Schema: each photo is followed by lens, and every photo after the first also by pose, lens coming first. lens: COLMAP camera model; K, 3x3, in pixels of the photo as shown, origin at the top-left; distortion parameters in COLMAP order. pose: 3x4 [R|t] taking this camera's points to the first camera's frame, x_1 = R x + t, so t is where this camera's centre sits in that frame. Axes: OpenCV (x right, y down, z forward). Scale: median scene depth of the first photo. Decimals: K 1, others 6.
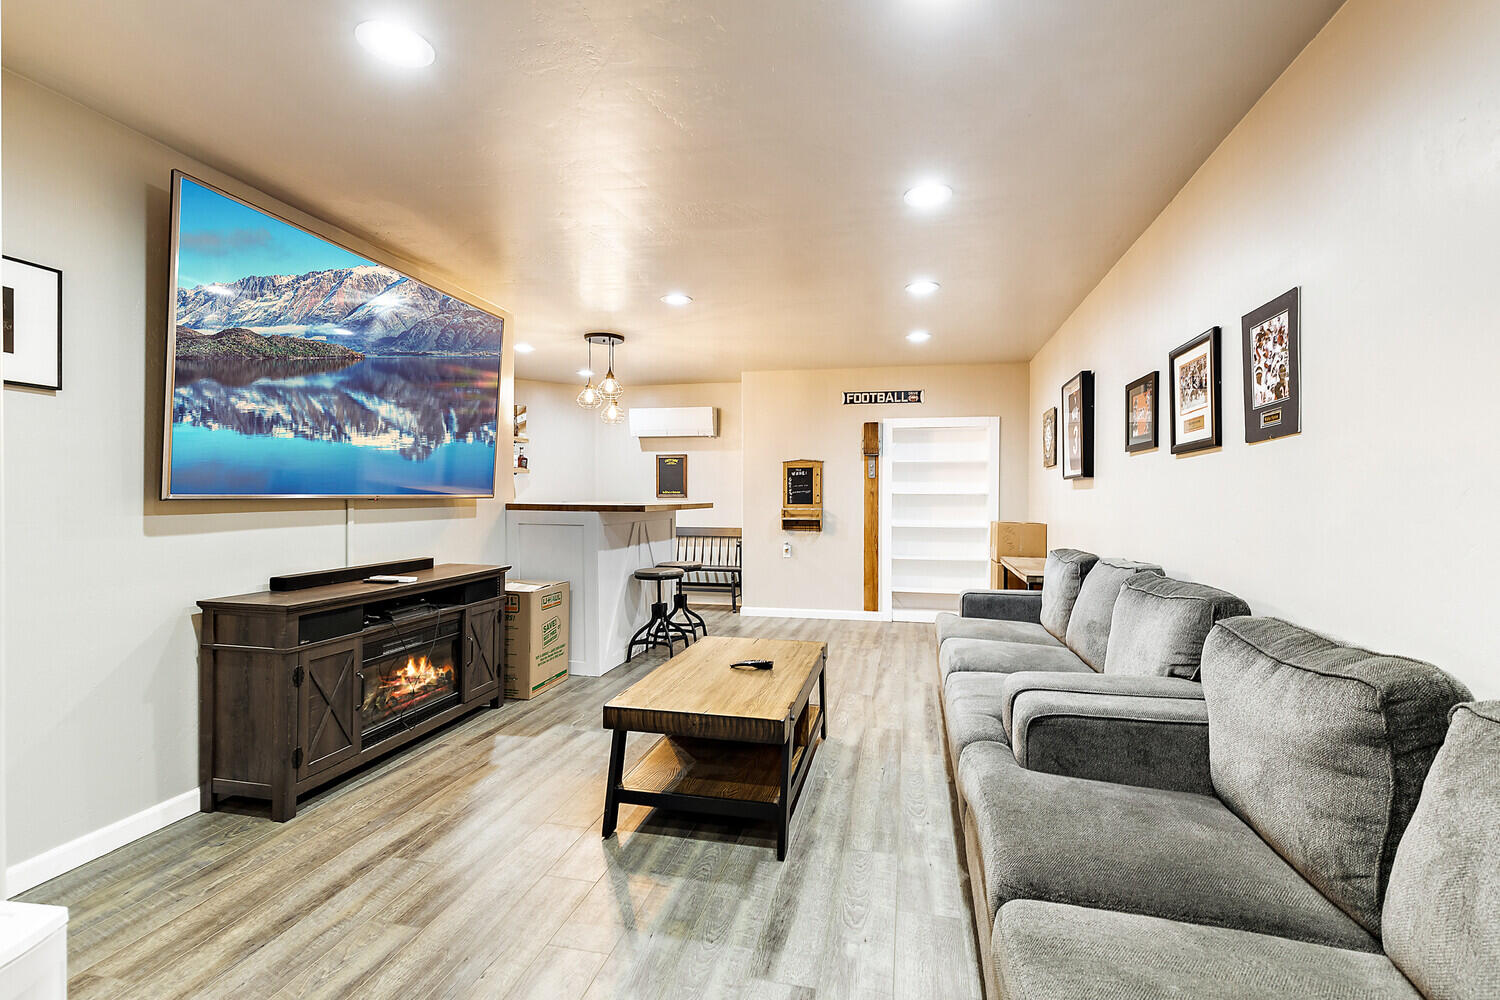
lens RADIAL K [[669.8, 0, 757.6], [0, 669.8, 500.0], [0, 0, 1]] dist [0.005886, -0.000811]
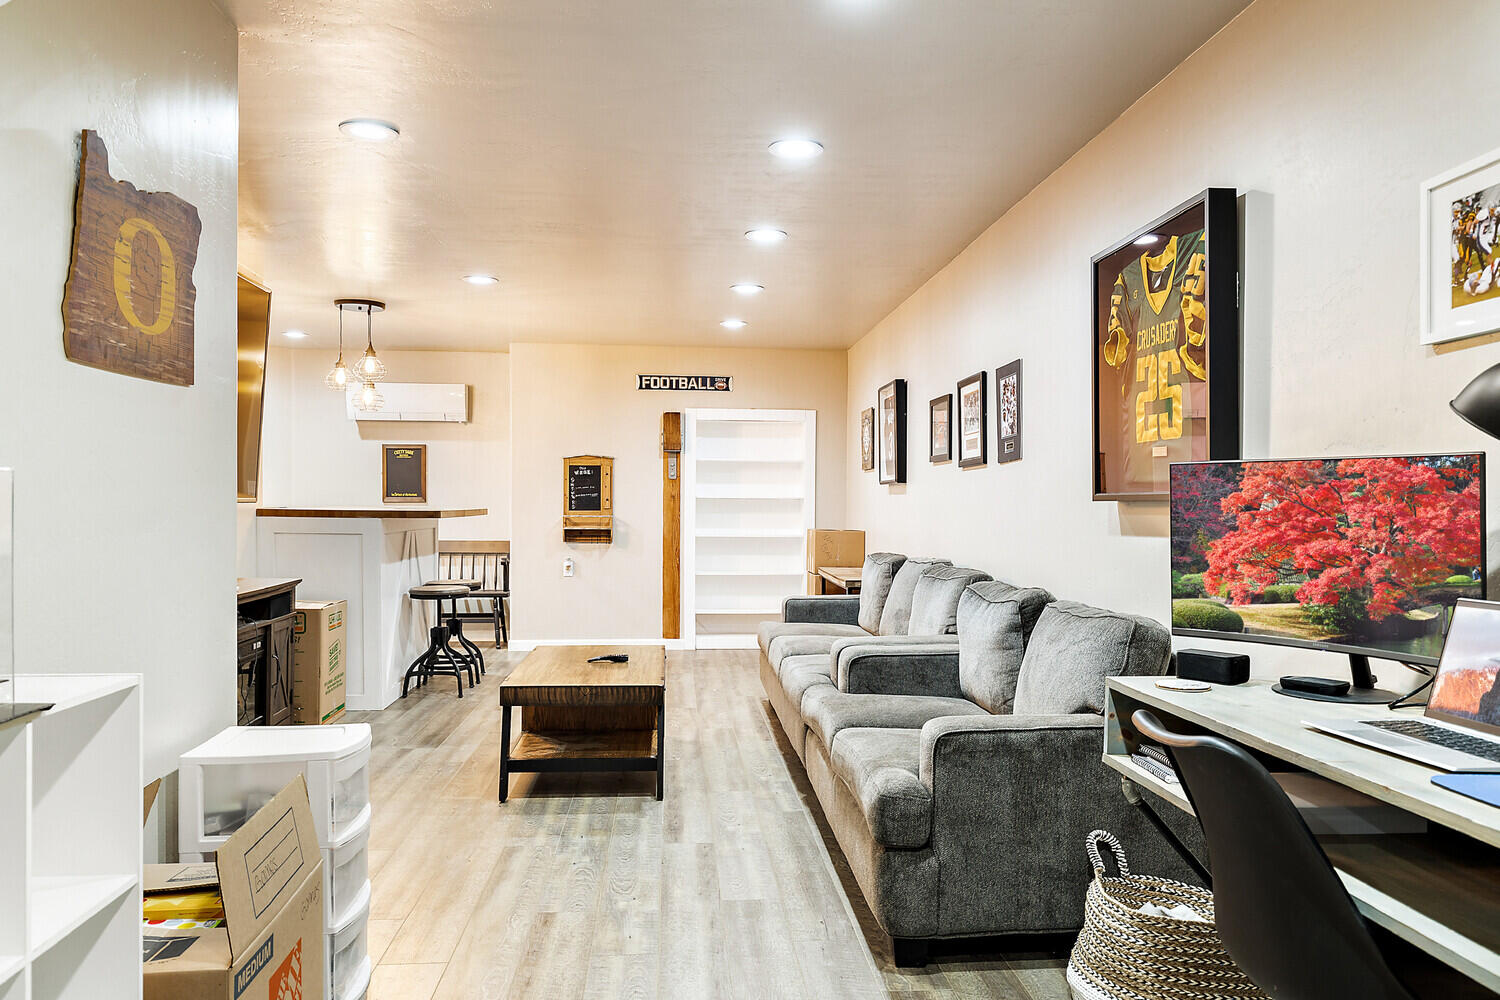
lens RADIAL K [[1072.0, 0, 754.0], [0, 1072.0, 509.8], [0, 0, 1]] dist [-0.002524, -0.000345]
pose [[0.954949, -0.000018, 0.296768, -0.208496], [-0.001039, 0.999994, 0.003404, 0.001742], [-0.296767, -0.003559, 0.954943, -0.497805]]
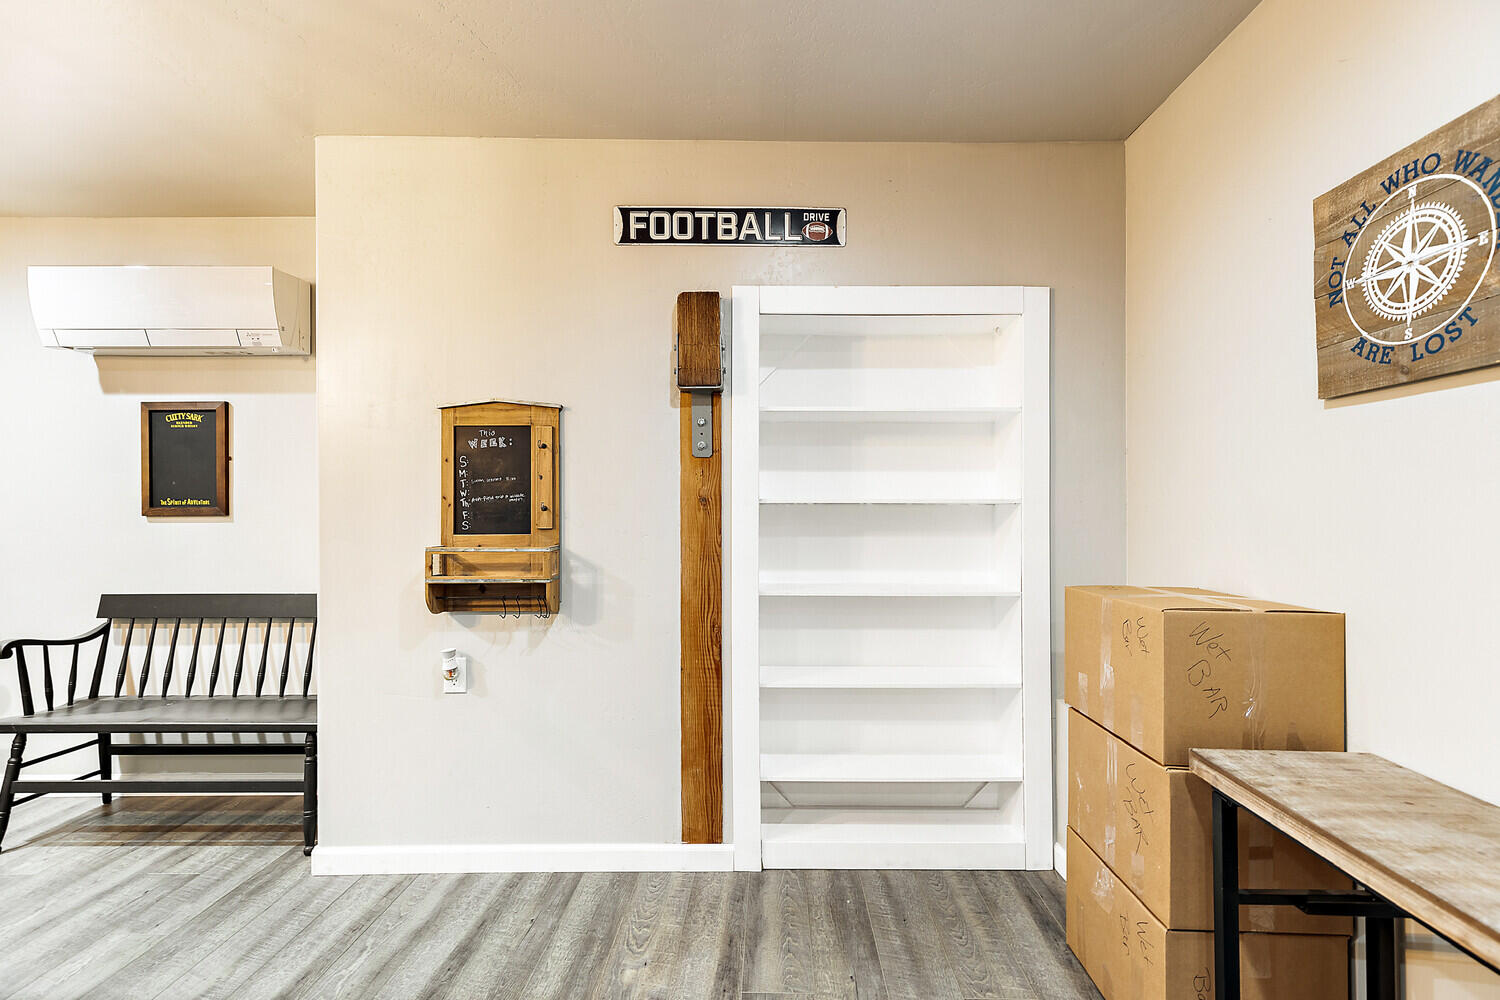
lens RADIAL K [[669.8, 0, 754.3], [0, 669.8, 509.6], [0, 0, 1]] dist [0.005886, -0.000811]
pose [[0.978737, -0.004597, 0.205067, 0.203003], [0.006125, 0.999958, -0.006820, -0.004776], [-0.205027, 0.007931, 0.978724, 1.058031]]
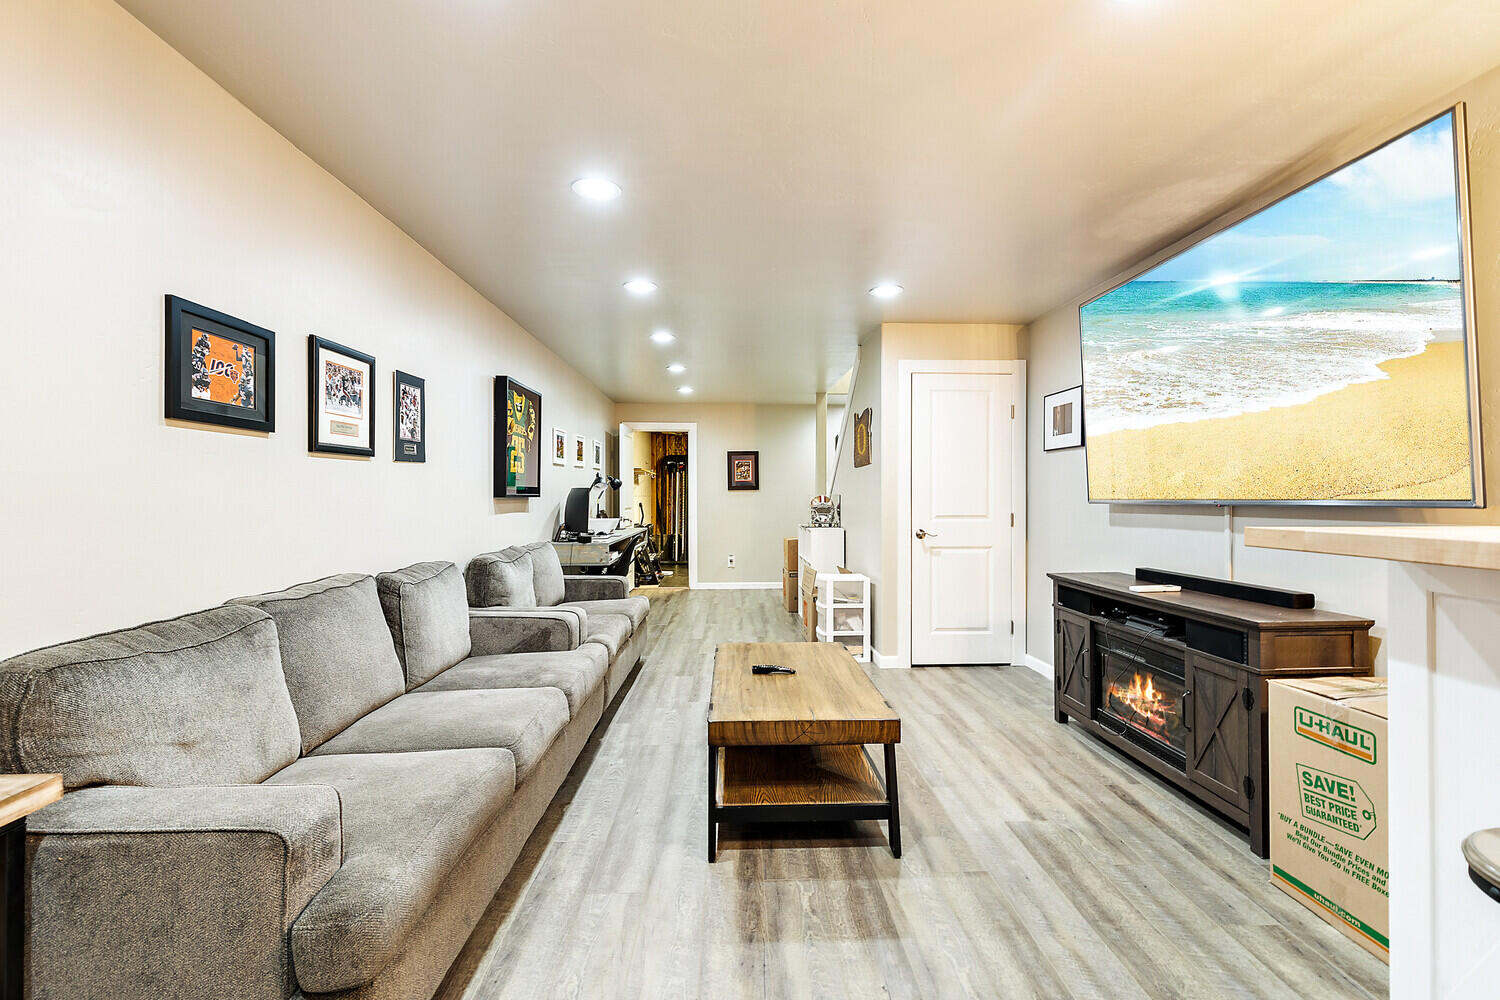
lens RADIAL K [[669.8, 0, 762.5], [0, 669.8, 501.7], [0, 0, 1]] dist [0.005886, -0.000811]
pose [[-0.964293, -0.003046, -0.264819, 0.192614], [-0.006047, 0.999926, 0.010518, -0.009547], [0.264768, 0.011744, -0.964241, 1.384233]]
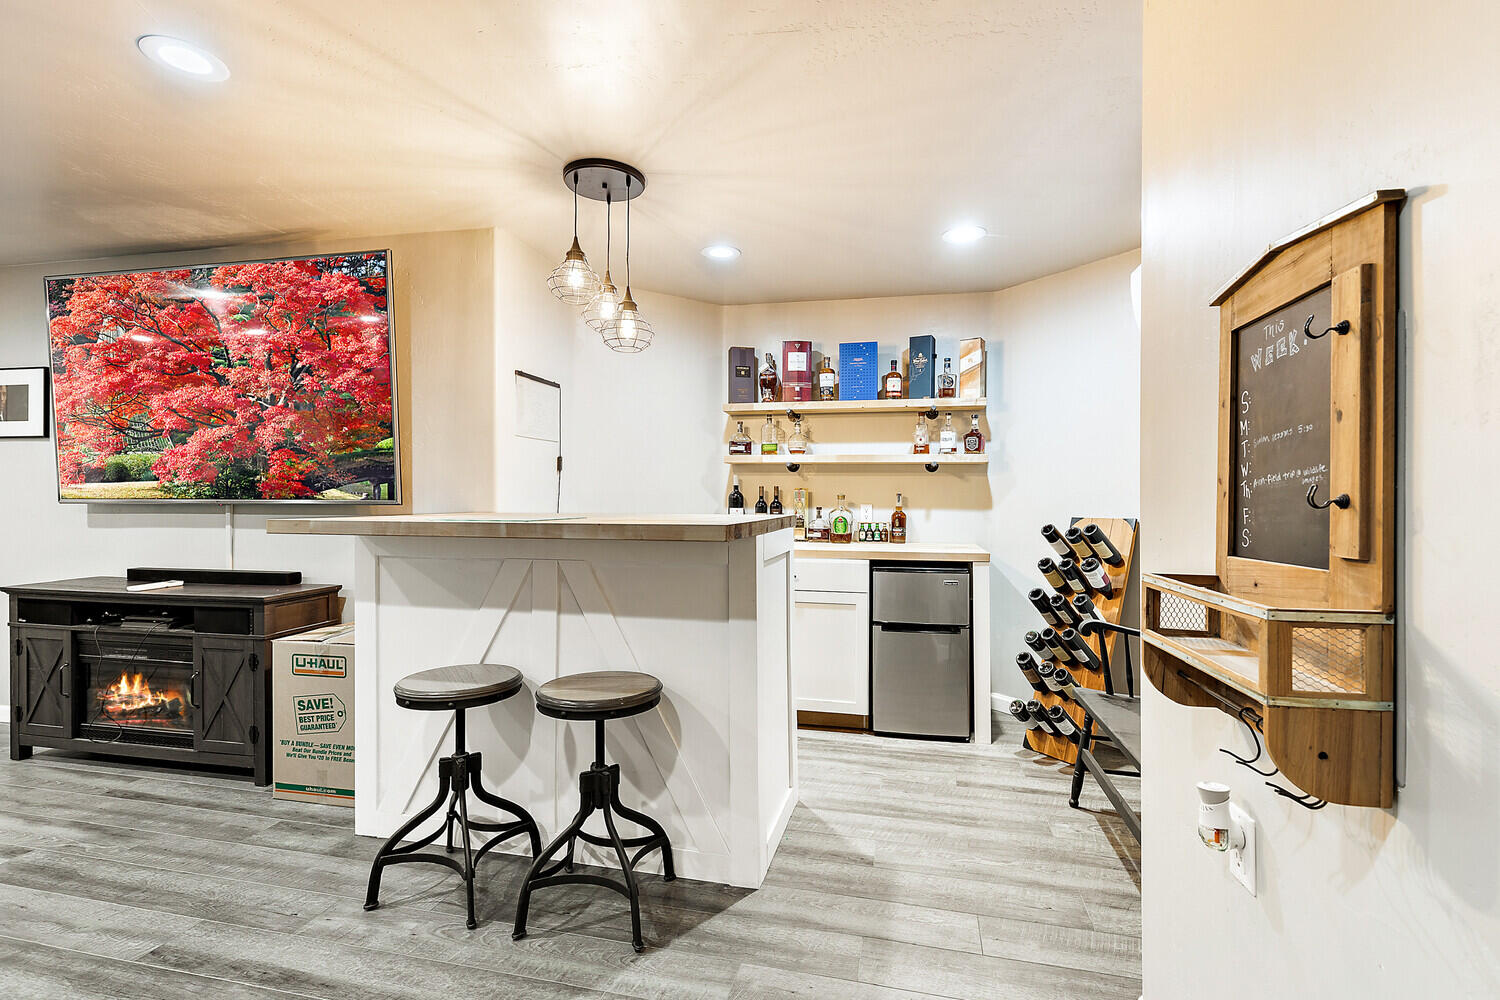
lens RADIAL K [[669.8, 0, 751.6], [0, 669.8, 502.3], [0, 0, 1]] dist [0.005886, -0.000811]
pose [[0.001170, -0.002762, -0.999996, 0.343894], [-0.010602, 0.999940, -0.002774, -0.008074], [0.999943, 0.010605, 0.001141, 1.460489]]
